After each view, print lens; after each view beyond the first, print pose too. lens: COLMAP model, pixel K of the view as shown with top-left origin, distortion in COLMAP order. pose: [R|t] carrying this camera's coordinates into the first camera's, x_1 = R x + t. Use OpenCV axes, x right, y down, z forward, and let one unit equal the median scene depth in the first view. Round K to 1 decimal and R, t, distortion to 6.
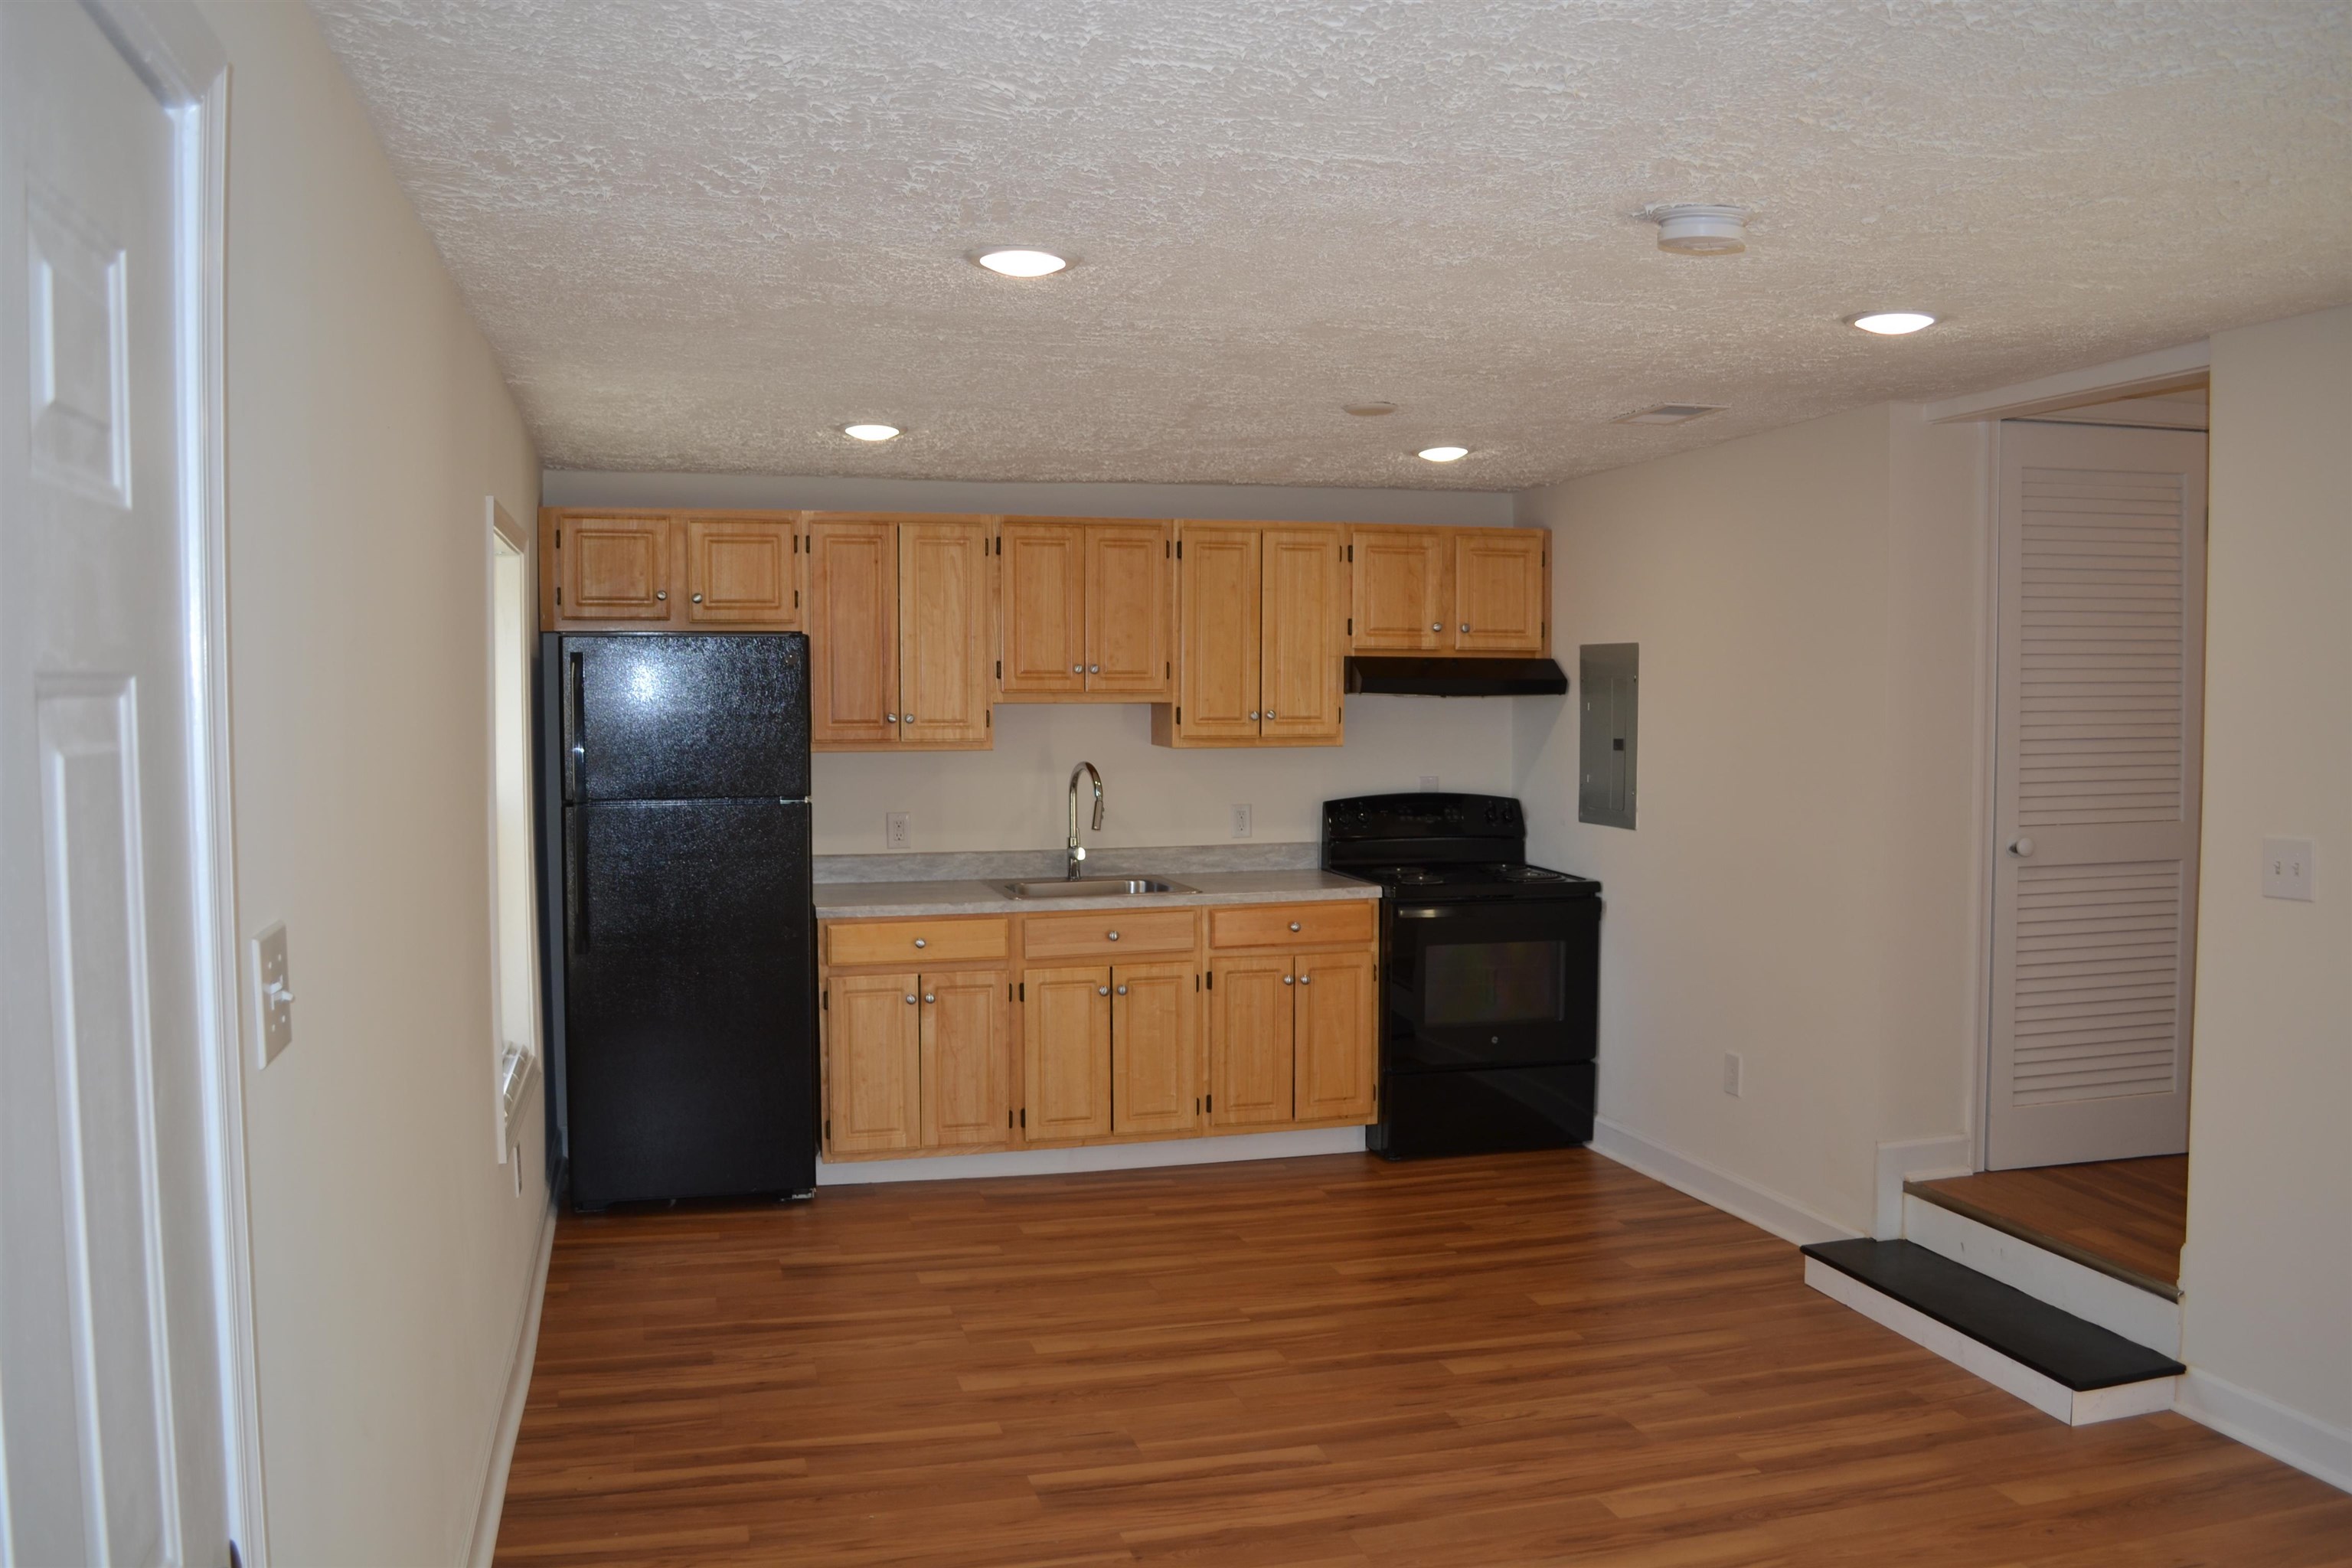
lens RADIAL K [[1874.0, 0, 1122.0], [0, 1874.0, 744.7], [0, 0, 1]] dist [-0.070785, 0.002040]
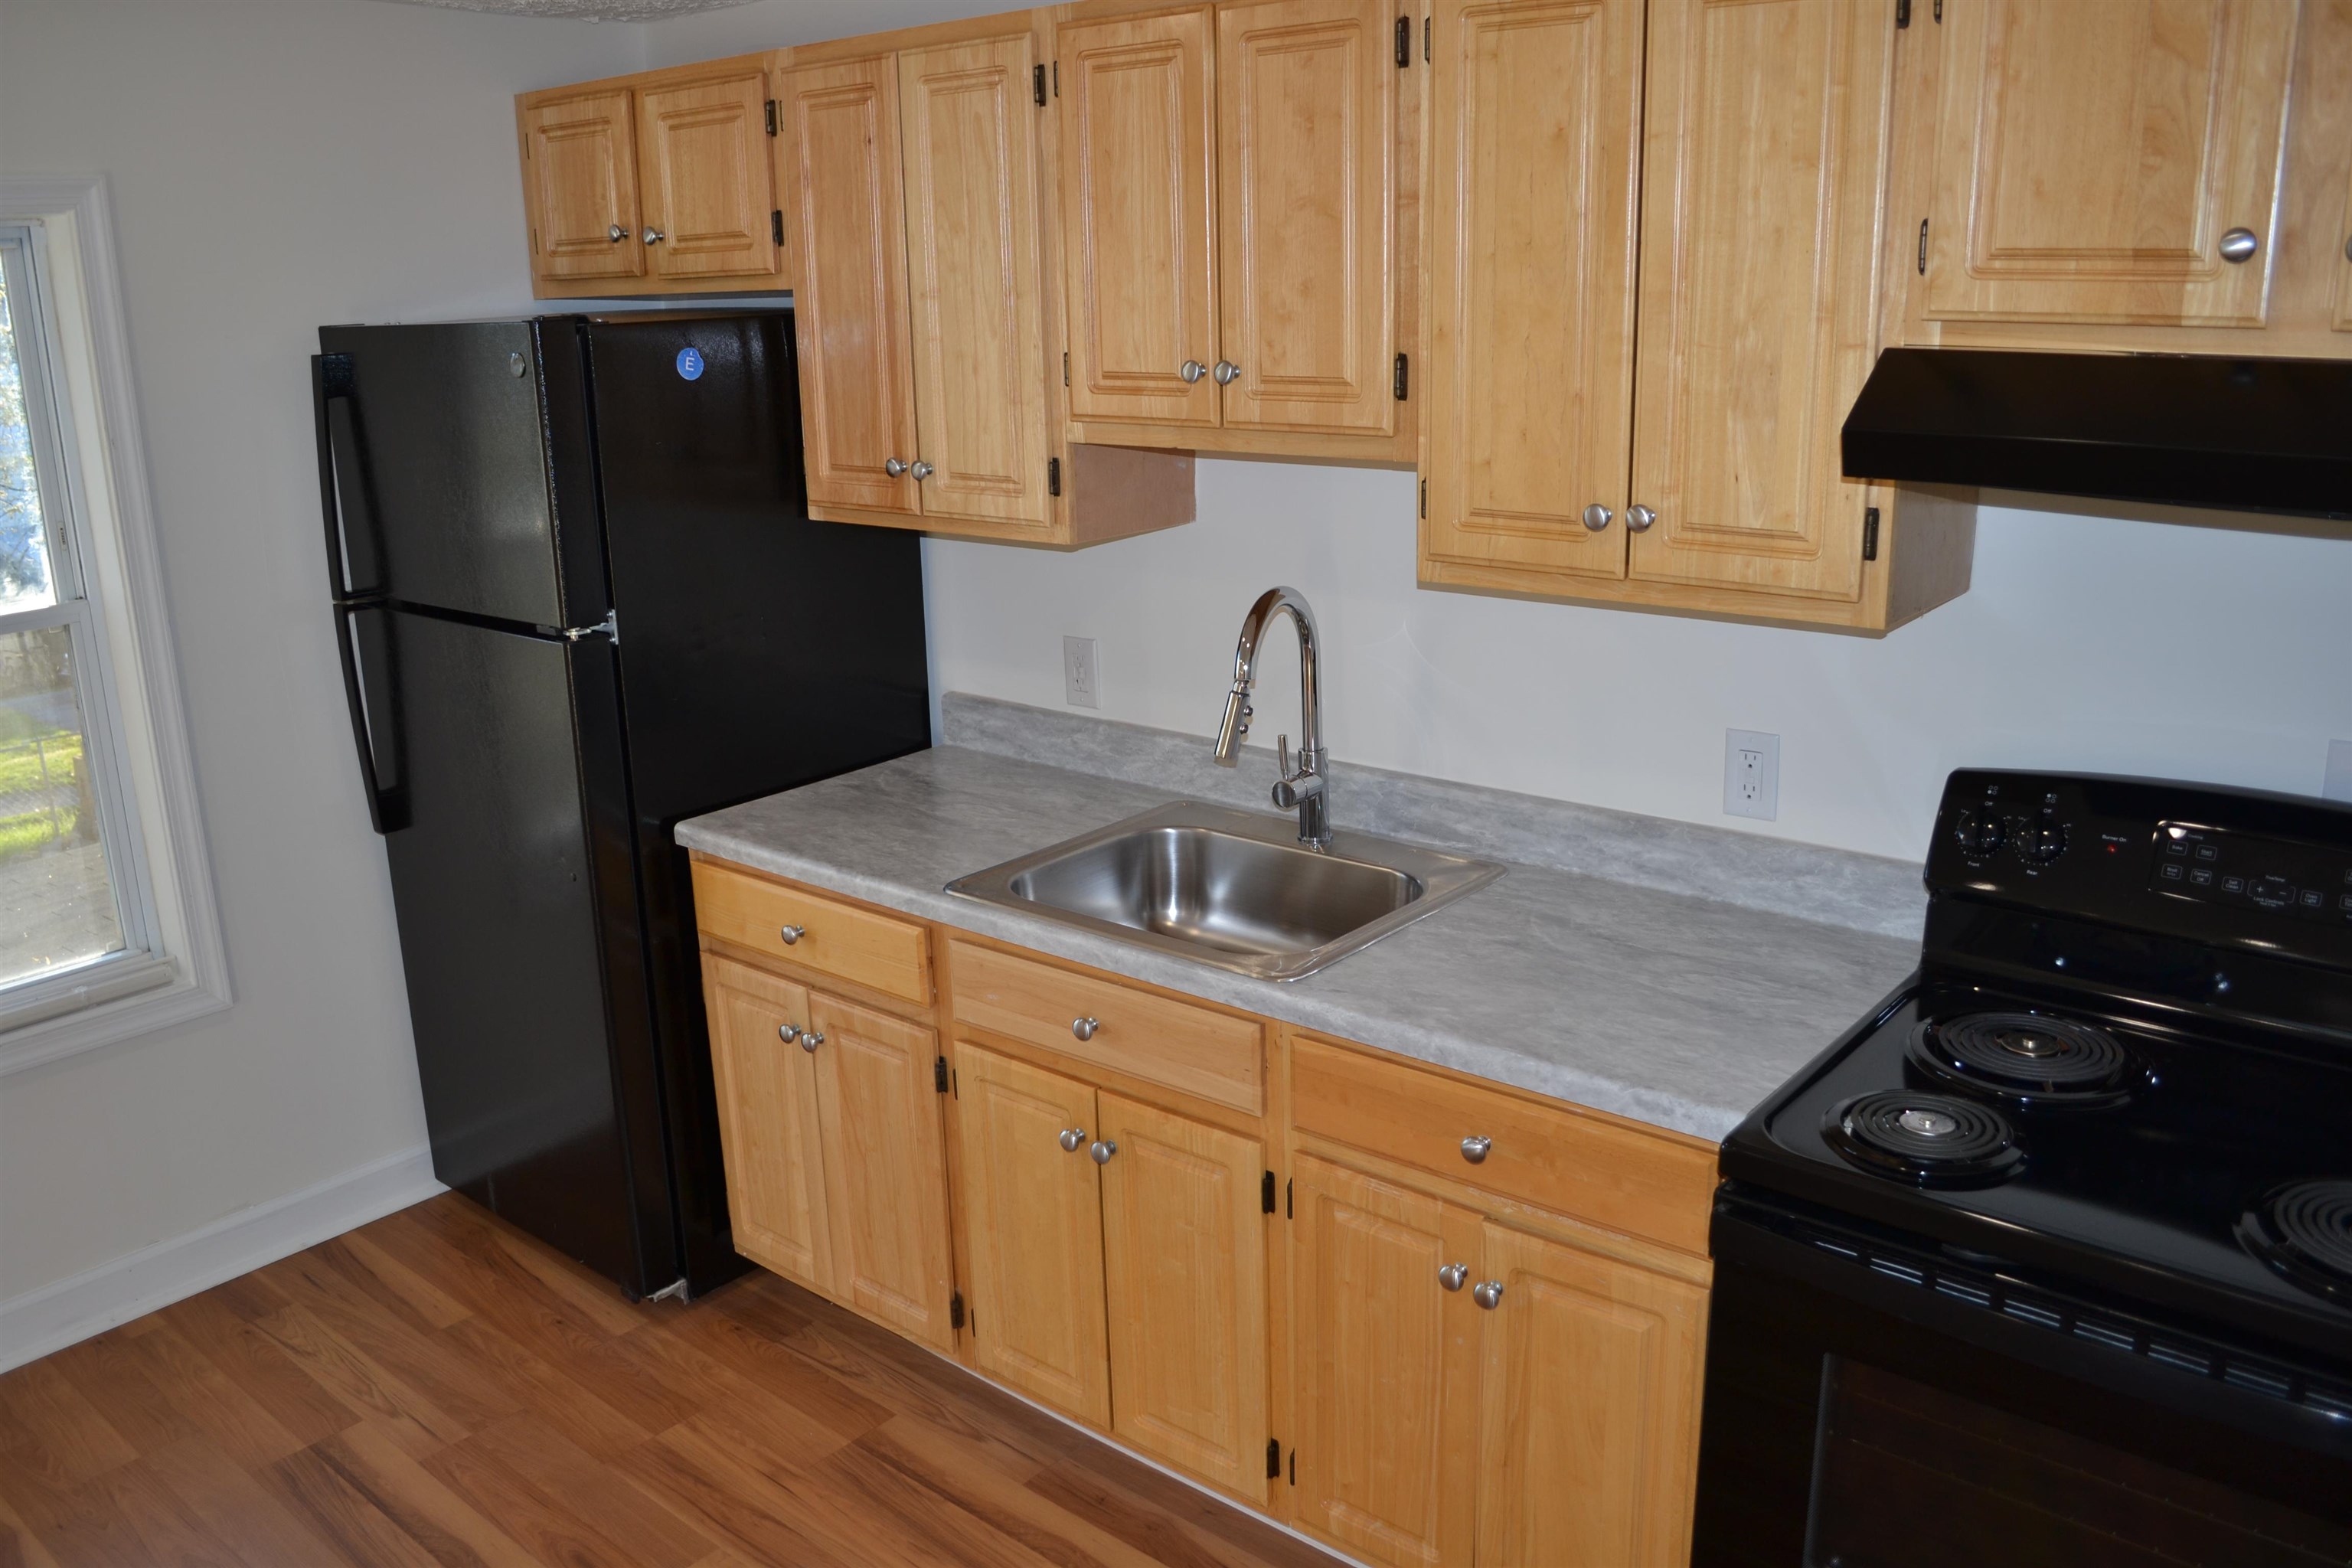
lens RADIAL K [[1874.0, 0, 1175.7], [0, 1874.0, 779.3], [0, 0, 1]] dist [-0.070785, 0.002040]
pose [[0.572529, 0.205934, -0.793600, 0.321422], [0.000912, 0.967781, 0.251791, -0.057477], [0.819884, -0.144881, 0.553895, 0.760537]]
